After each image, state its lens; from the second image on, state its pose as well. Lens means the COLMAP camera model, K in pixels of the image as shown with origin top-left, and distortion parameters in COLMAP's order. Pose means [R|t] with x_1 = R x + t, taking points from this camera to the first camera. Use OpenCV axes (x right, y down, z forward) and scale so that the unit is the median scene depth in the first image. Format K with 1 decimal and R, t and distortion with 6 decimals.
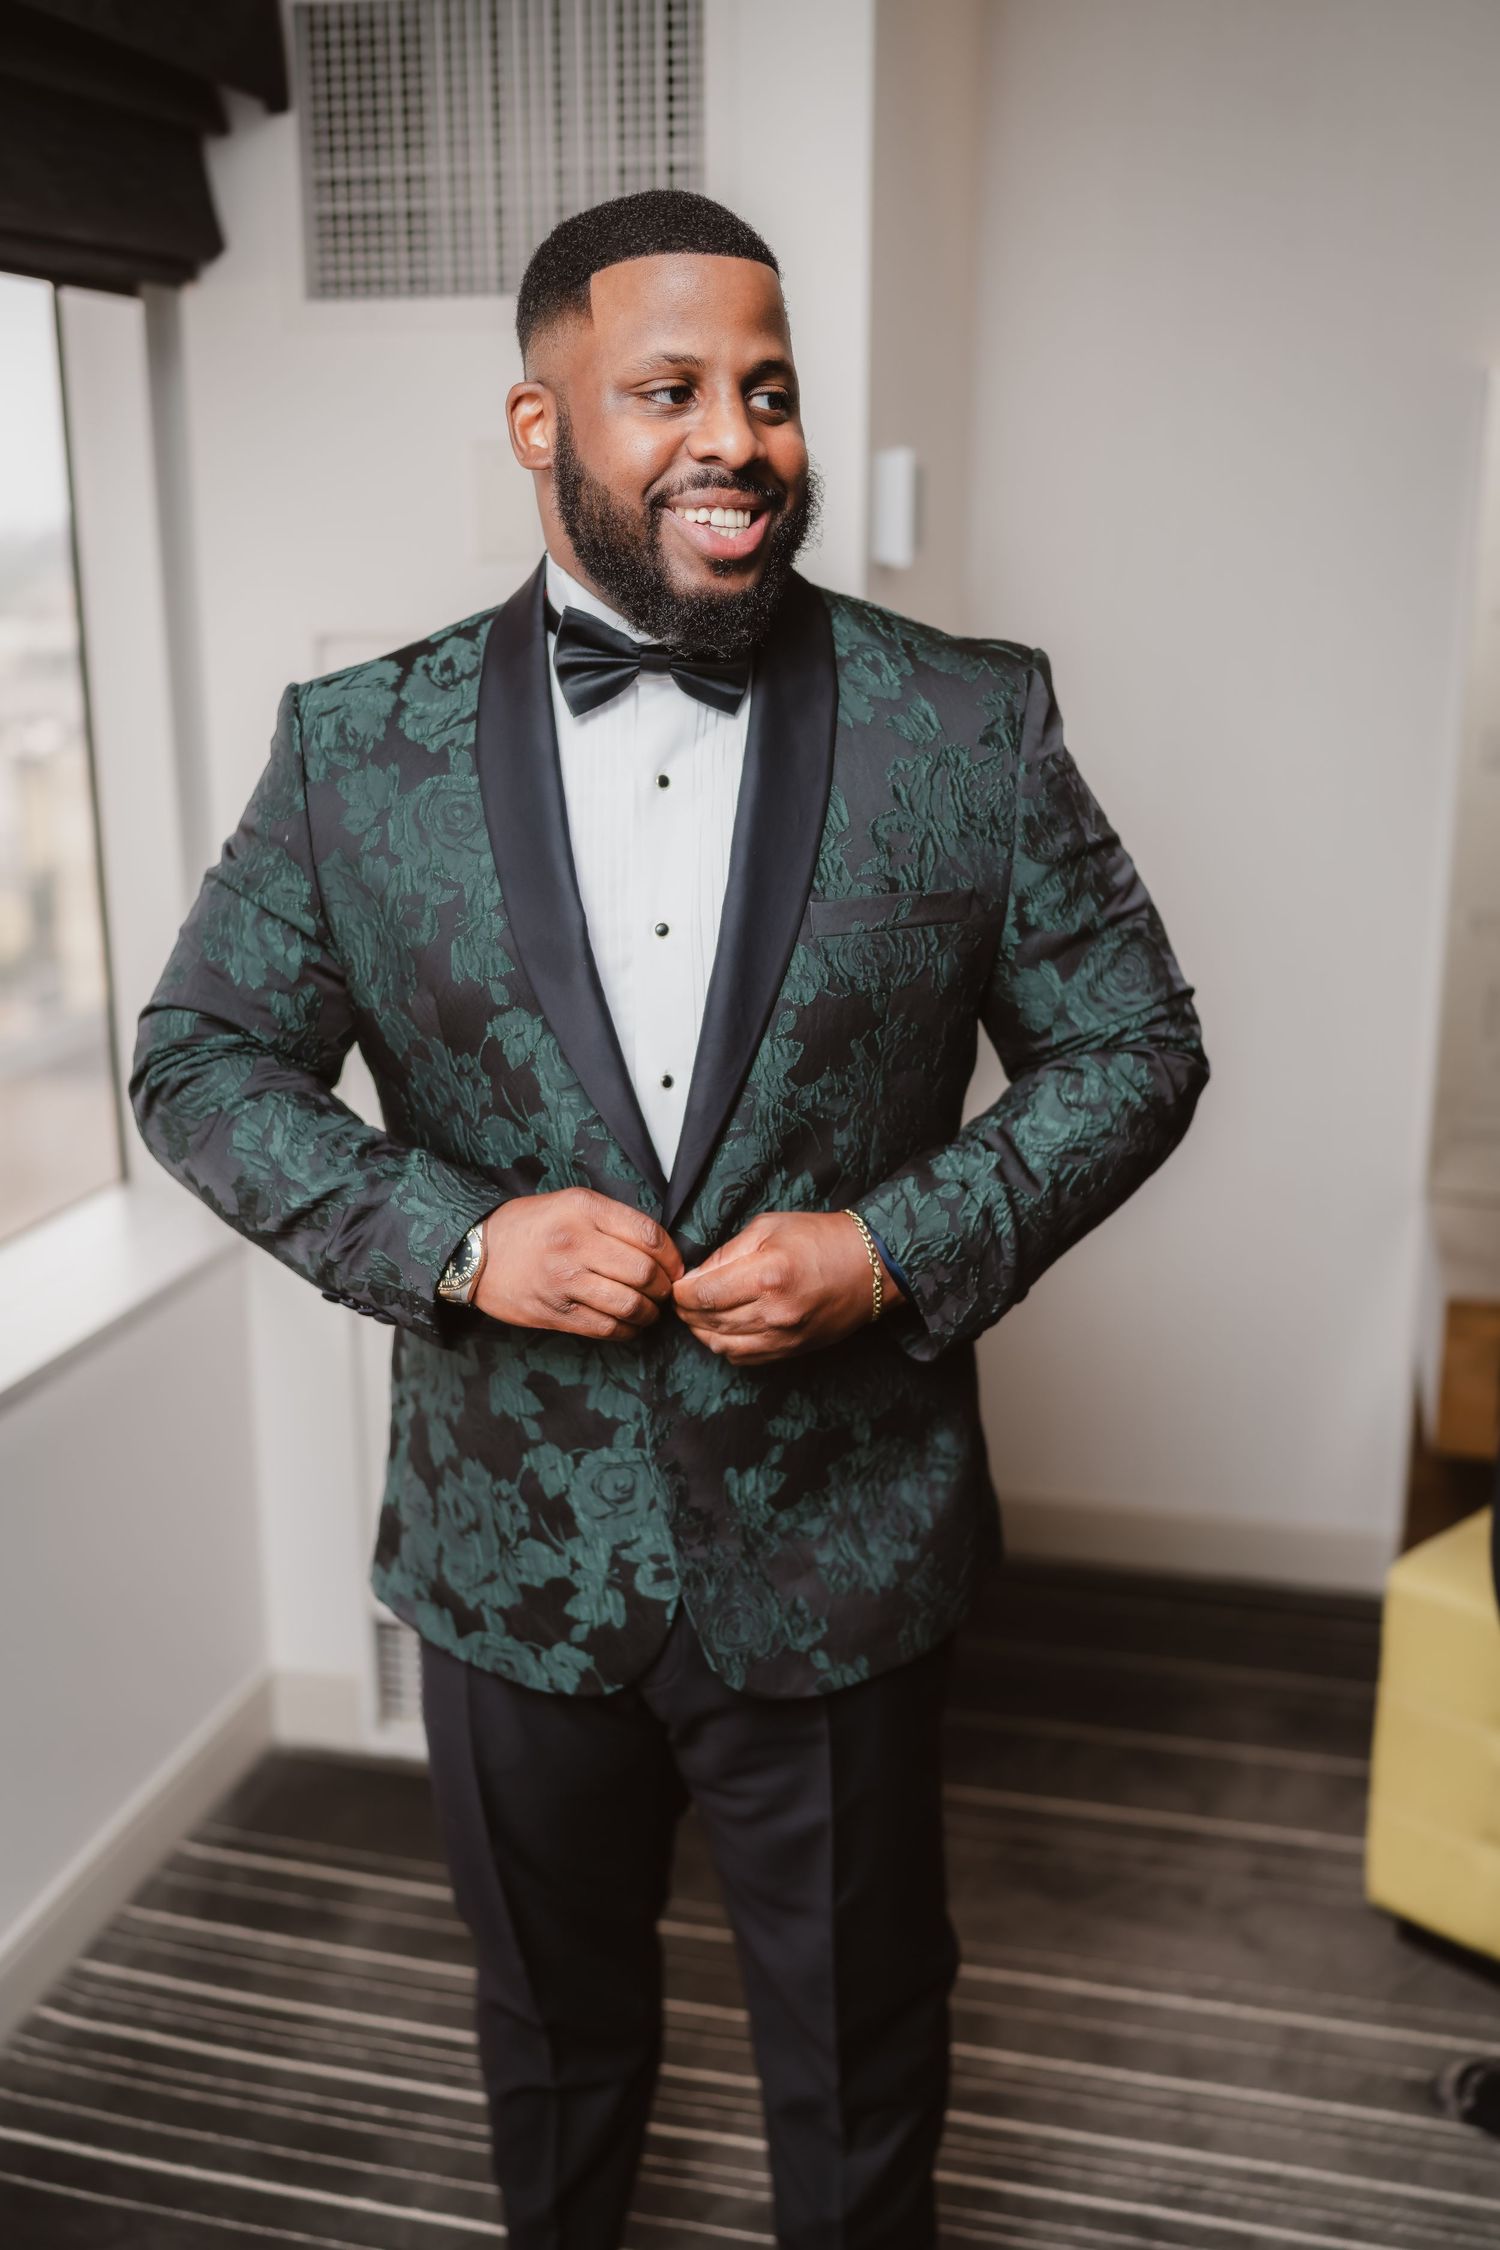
lens RADIAL K [[2230.7, 0, 836.8], [0, 2230.7, 1096.9], [0, 0, 1]] dist [0.021441, 0.000000]
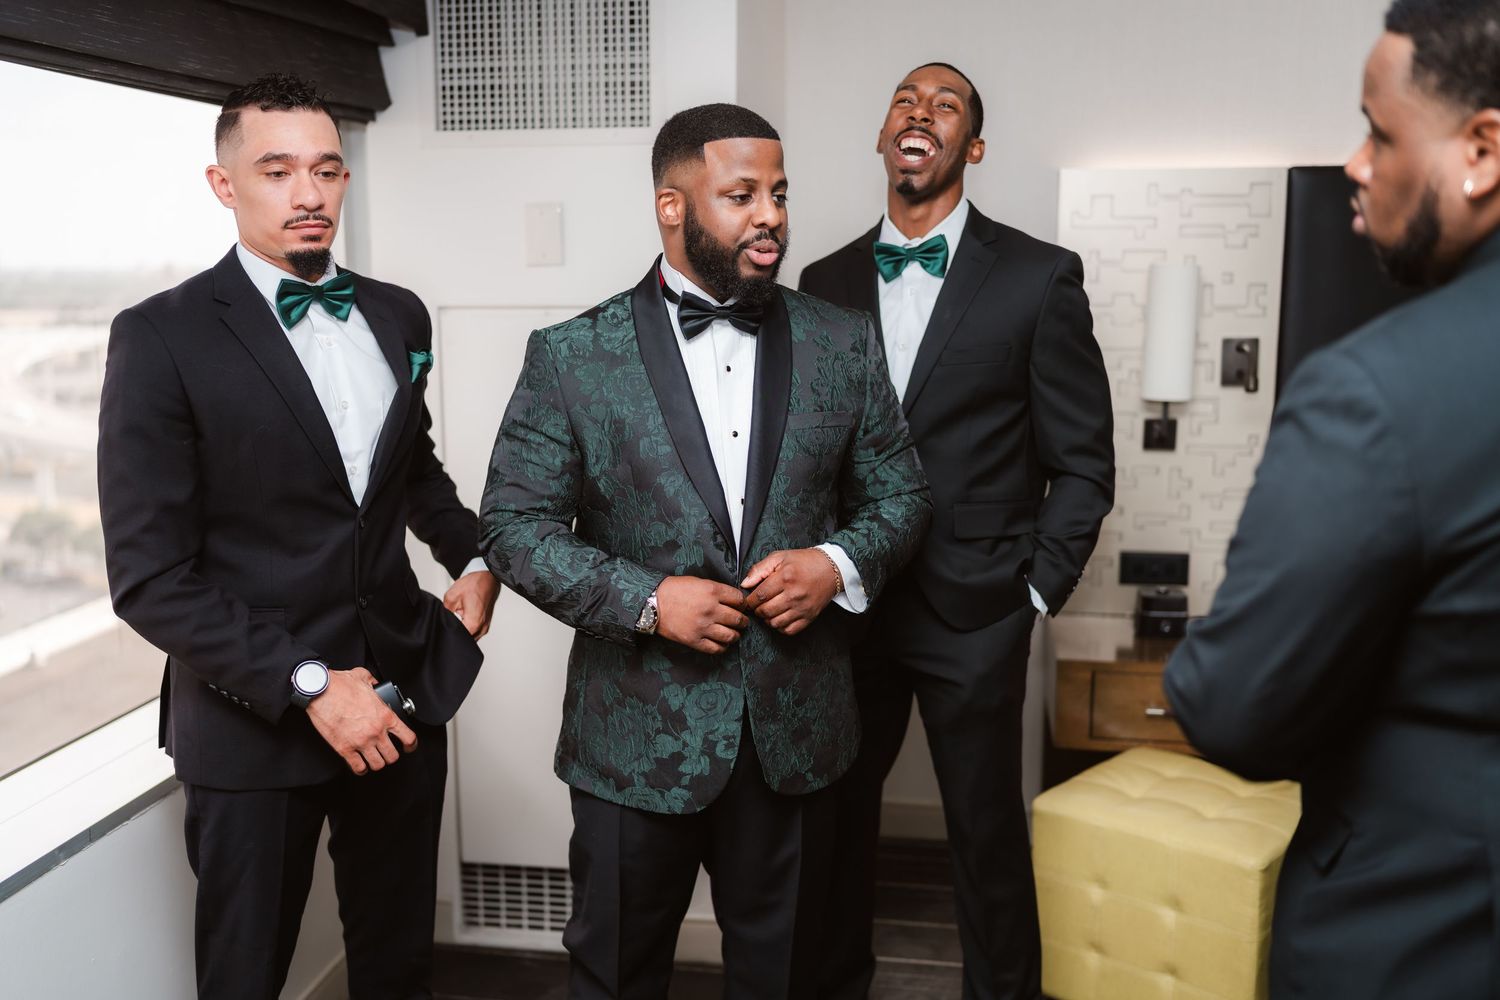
lens RADIAL K [[1487.1, 0, 780.7], [0, 1487.1, 470.6], [0, 0, 1]] dist [0.021441, 0.000000]
pose [[0.991833, -0.026383, 0.124788, -0.196205], [0.038340, 0.994795, -0.094409, 0.091444], [-0.121648, 0.098423, 0.987682, -0.399504]]
